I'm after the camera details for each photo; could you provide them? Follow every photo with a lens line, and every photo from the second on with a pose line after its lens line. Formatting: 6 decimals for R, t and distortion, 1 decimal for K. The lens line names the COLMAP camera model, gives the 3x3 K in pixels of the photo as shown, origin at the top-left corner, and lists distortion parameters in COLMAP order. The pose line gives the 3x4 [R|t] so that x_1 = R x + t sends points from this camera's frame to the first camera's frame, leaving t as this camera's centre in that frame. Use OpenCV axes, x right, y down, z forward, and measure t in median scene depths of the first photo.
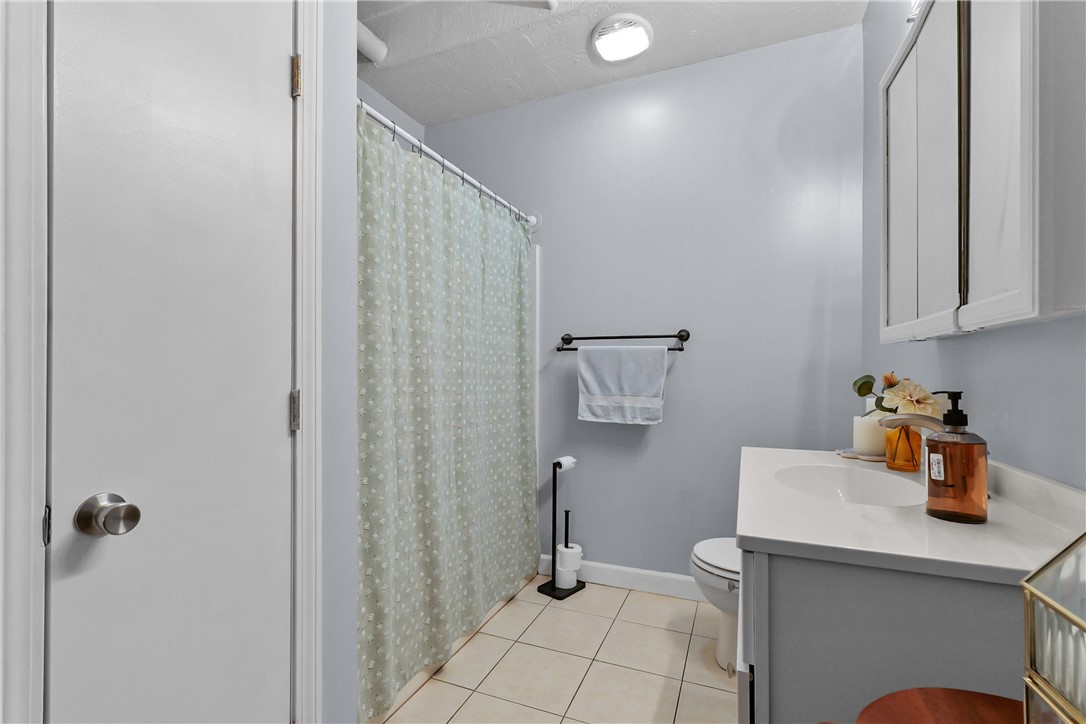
lens RADIAL K [[479.3, 0, 543.0], [0, 479.3, 362.0], [0, 0, 1]] dist [0.002993, 0.000558]
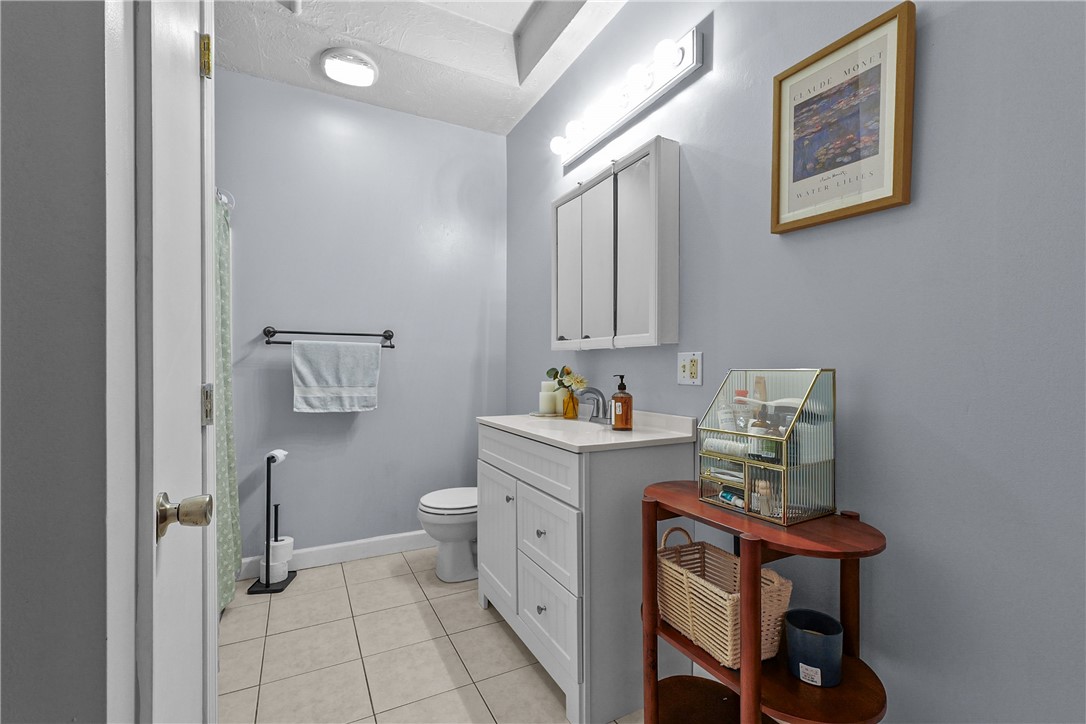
lens RADIAL K [[470.0, 0, 538.0], [0, 470.0, 349.2], [0, 0, 1]] dist [0.000913, 0.000143]
pose [[0.656072, 0.028961, 0.754142, -0.350896], [-0.019080, 0.999581, -0.021788, -0.001567], [-0.754457, -0.000094, 0.656350, -0.051942]]
